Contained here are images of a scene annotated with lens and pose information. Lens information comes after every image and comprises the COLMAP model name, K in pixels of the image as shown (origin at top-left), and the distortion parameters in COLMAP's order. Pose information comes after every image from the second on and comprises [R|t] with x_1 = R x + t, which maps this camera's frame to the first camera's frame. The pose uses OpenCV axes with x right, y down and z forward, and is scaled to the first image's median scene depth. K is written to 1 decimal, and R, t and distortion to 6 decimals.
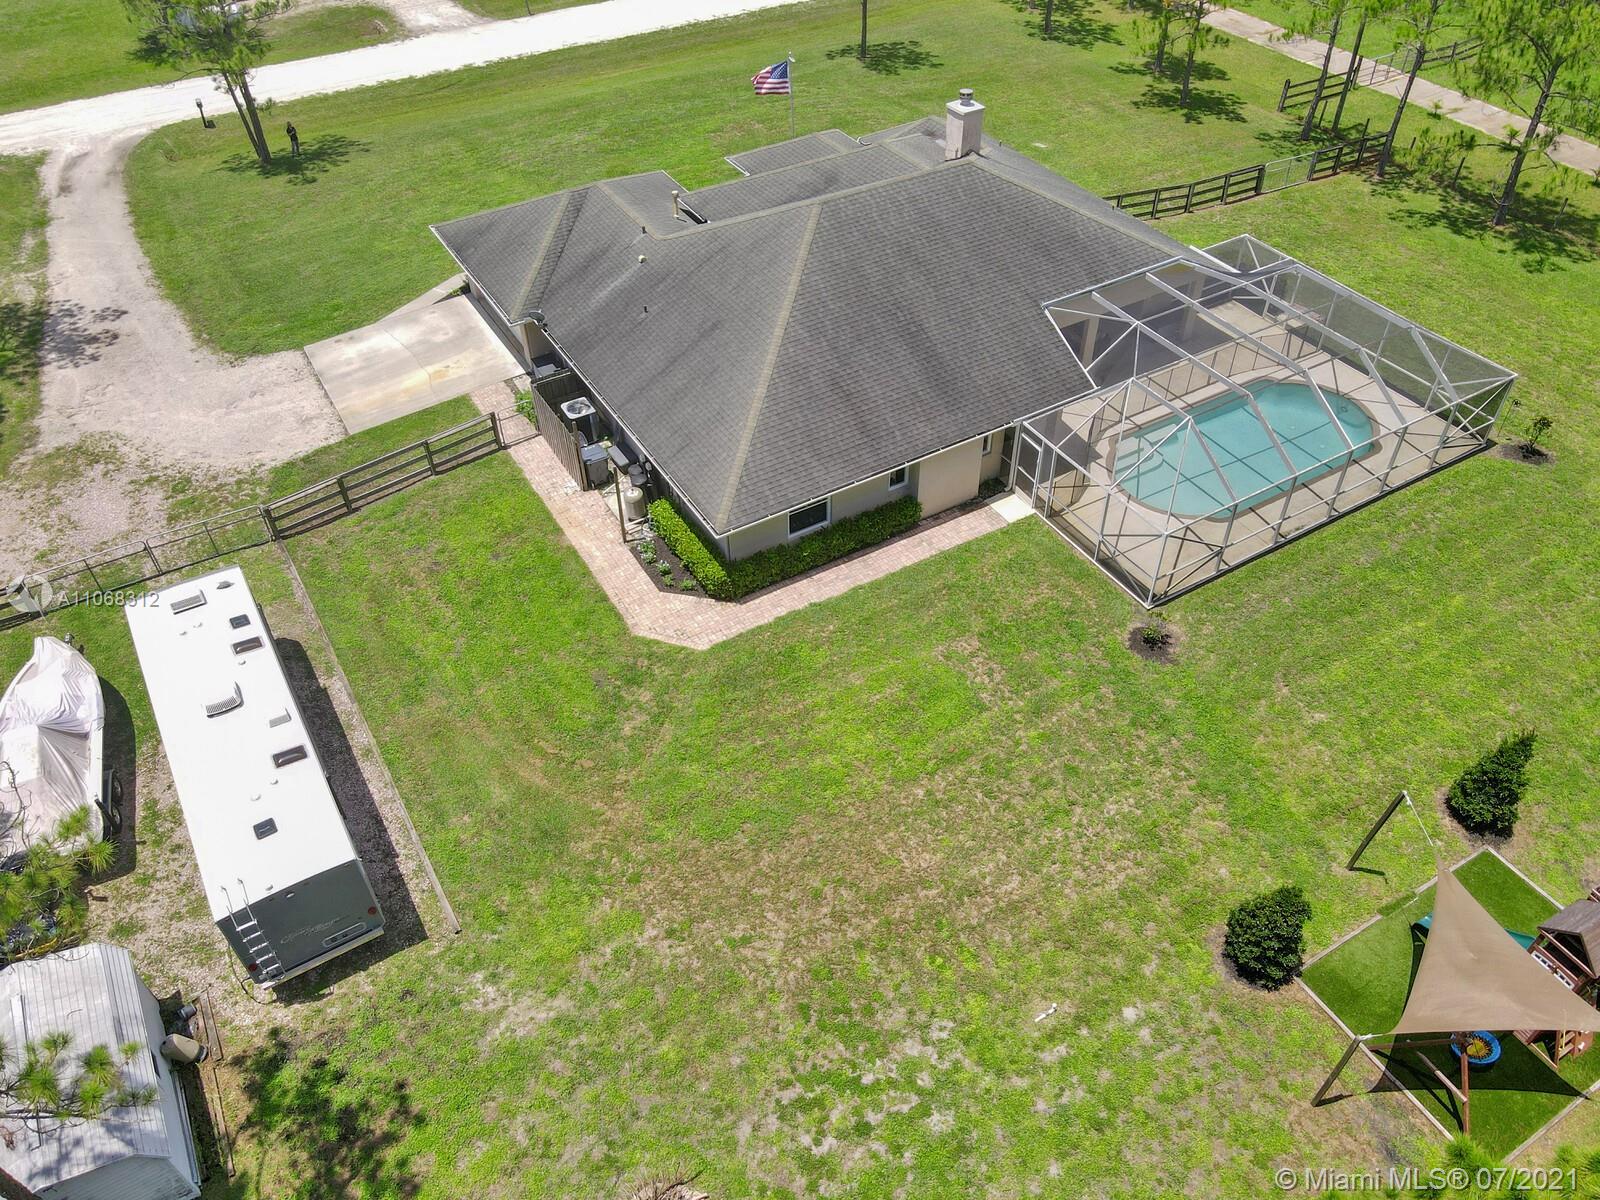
lens RADIAL K [[1188.6, 0, 808.7], [0, 1188.6, 589.4], [0, 0, 1]] dist [-0.007111, 0.029325]
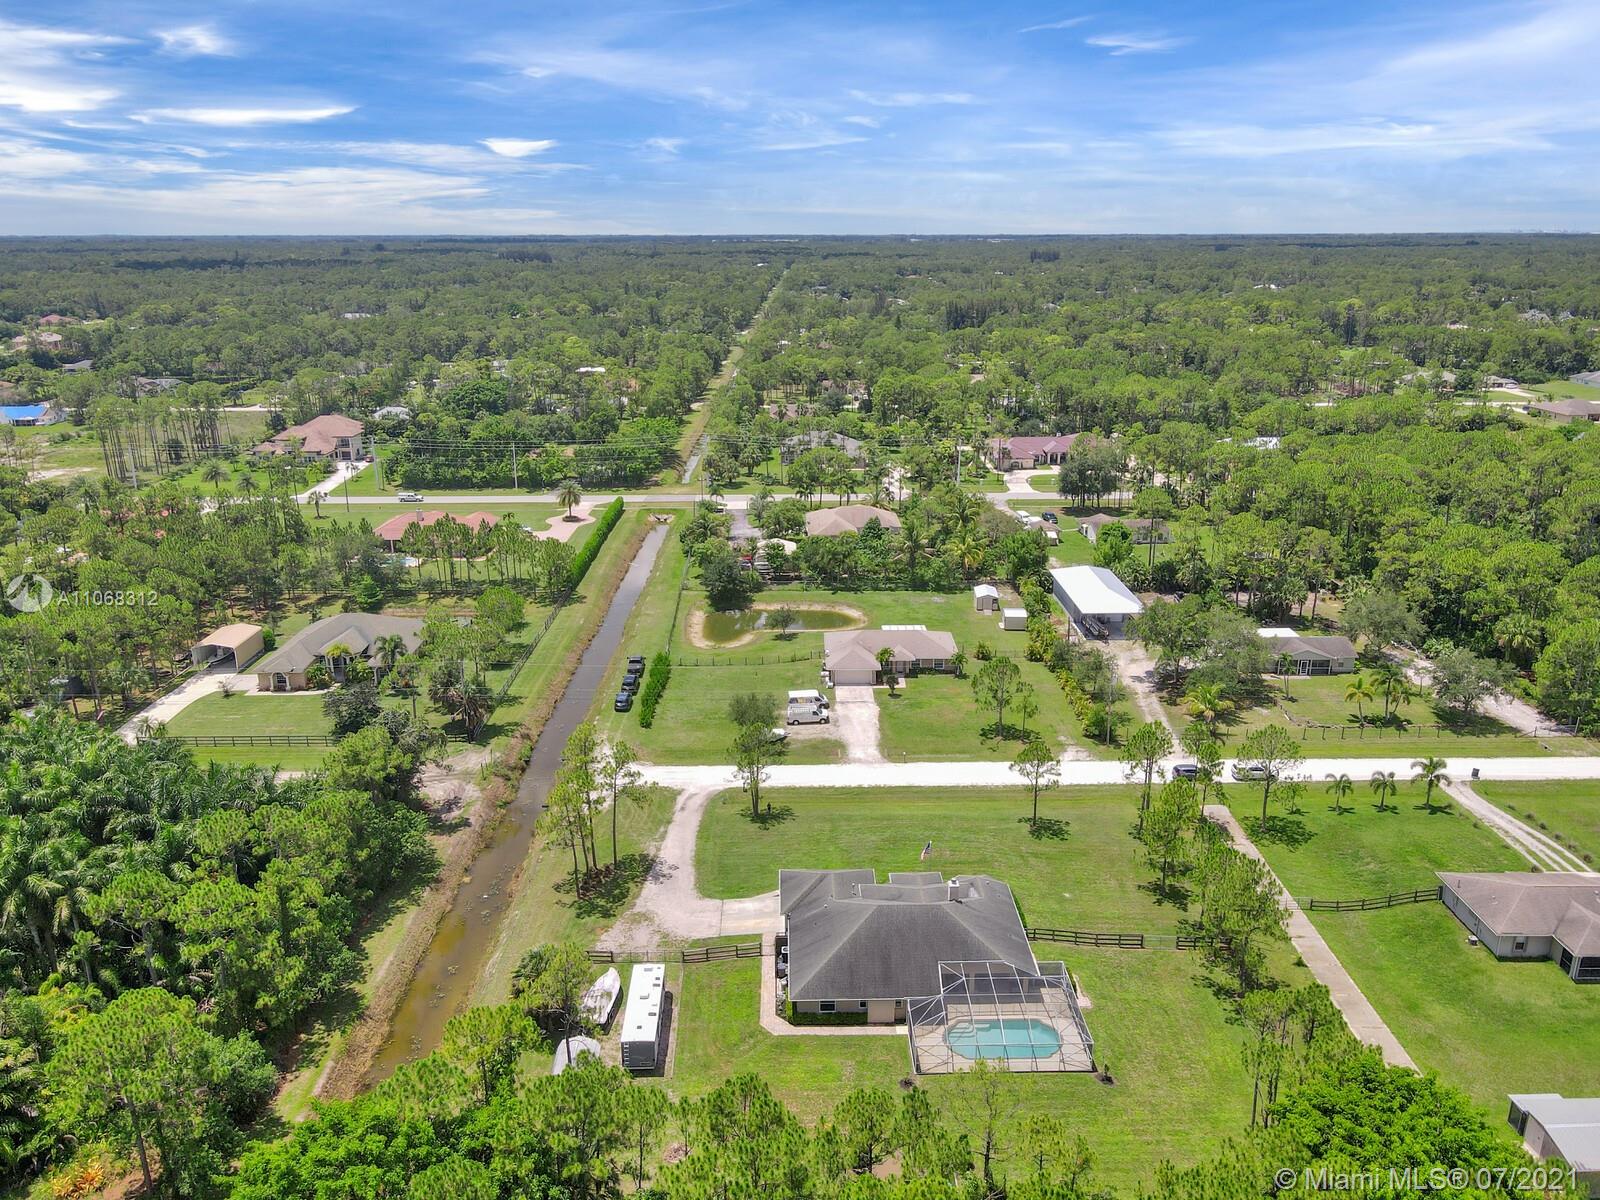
lens RADIAL K [[1188.6, 0, 808.7], [0, 1188.6, 589.4], [0, 0, 1]] dist [-0.007111, 0.029325]
pose [[0.869323, 0.151442, -0.470470, 1.033965], [-0.341783, 0.871808, -0.350907, 0.076420], [0.357018, 0.465850, 0.809643, -1.658619]]
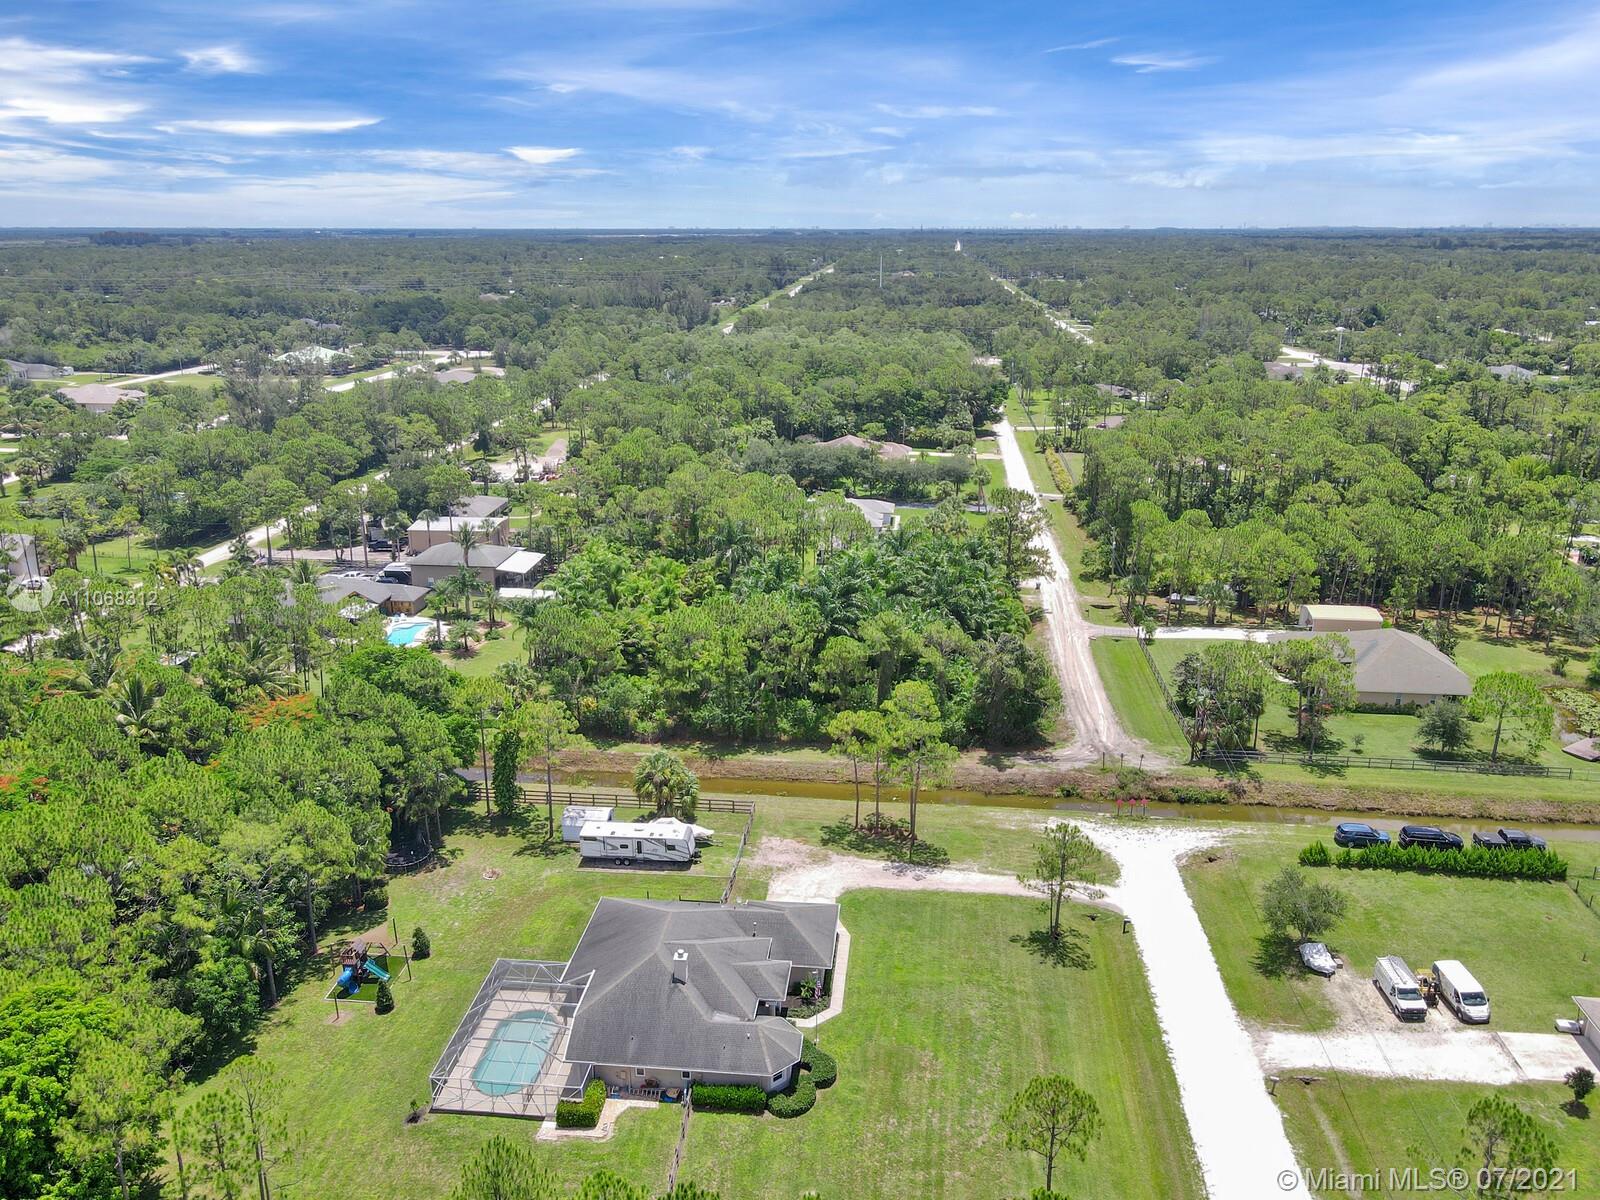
lens RADIAL K [[1188.6, 0, 808.7], [0, 1188.6, 589.4], [0, 0, 1]] dist [-0.007111, 0.029325]
pose [[-0.591061, 0.247822, -0.767614, 1.561810], [-0.545450, 0.578281, 0.606692, -2.335841], [0.594248, 0.777287, -0.206625, 1.076922]]
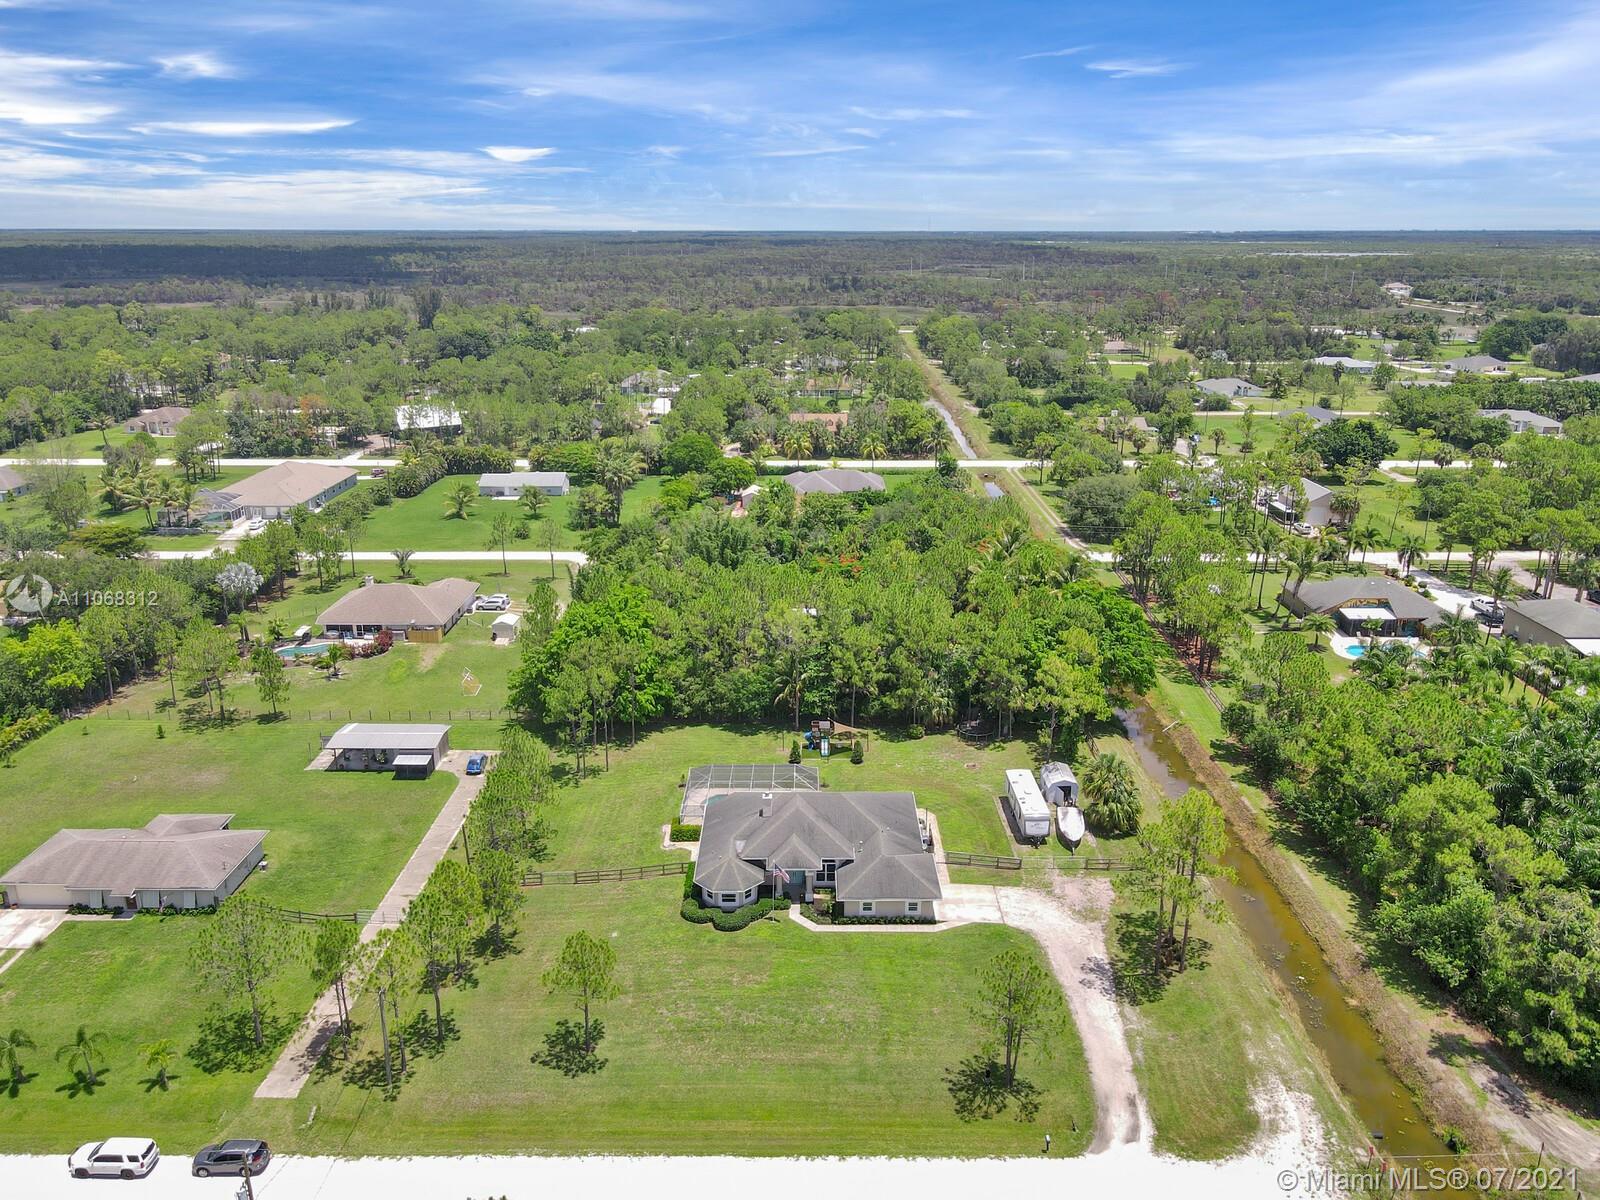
lens RADIAL K [[1188.6, 0, 808.7], [0, 1188.6, 589.4], [0, 0, 1]] dist [-0.007111, 0.029325]
pose [[-0.860854, -0.138880, 0.489533, -1.315012], [0.351787, 0.532673, 0.769744, -2.898731], [-0.367663, 0.834848, -0.409697, 1.745863]]
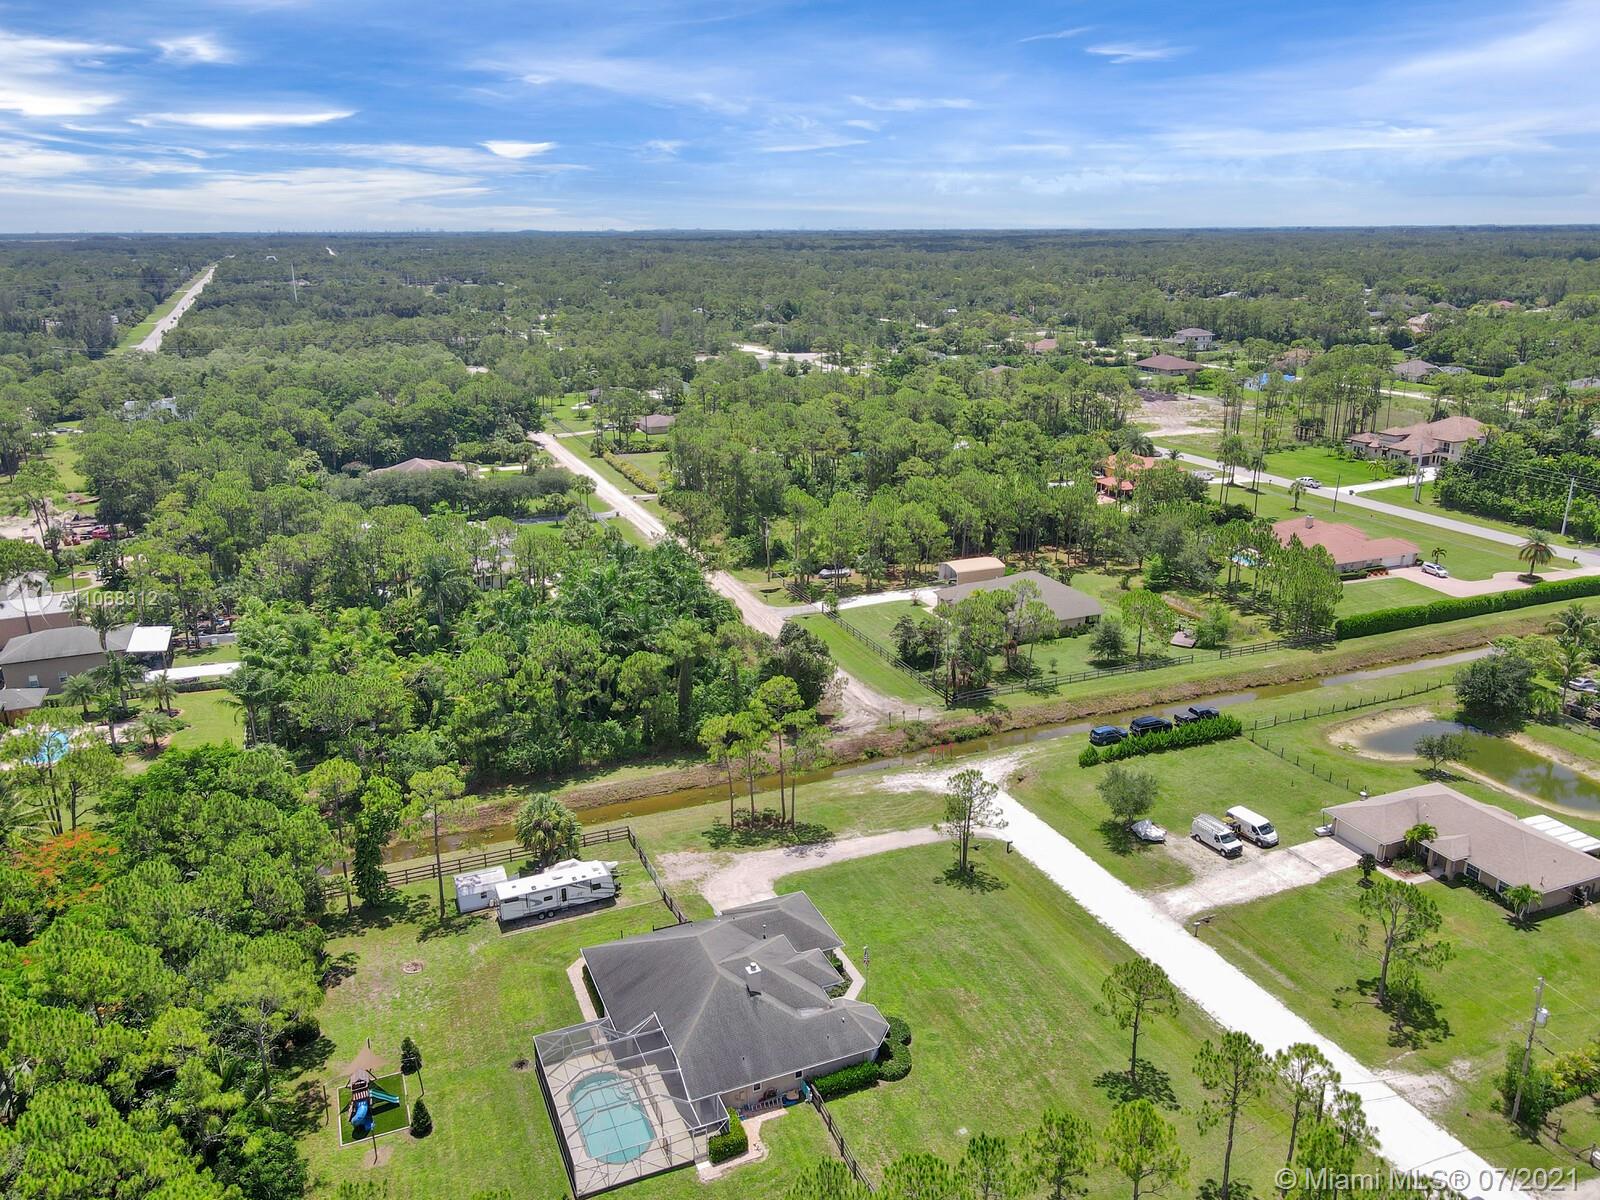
lens RADIAL K [[1175.9, 0, 800.0], [0, 1175.9, 600.0], [0, 0, 1]] dist [-0.008306, 0.042156]
pose [[-0.132344, 0.312270, -0.940730, 2.070651], [-0.670942, 0.670374, 0.316916, -1.694921], [0.729604, 0.673117, 0.120795, 0.305225]]
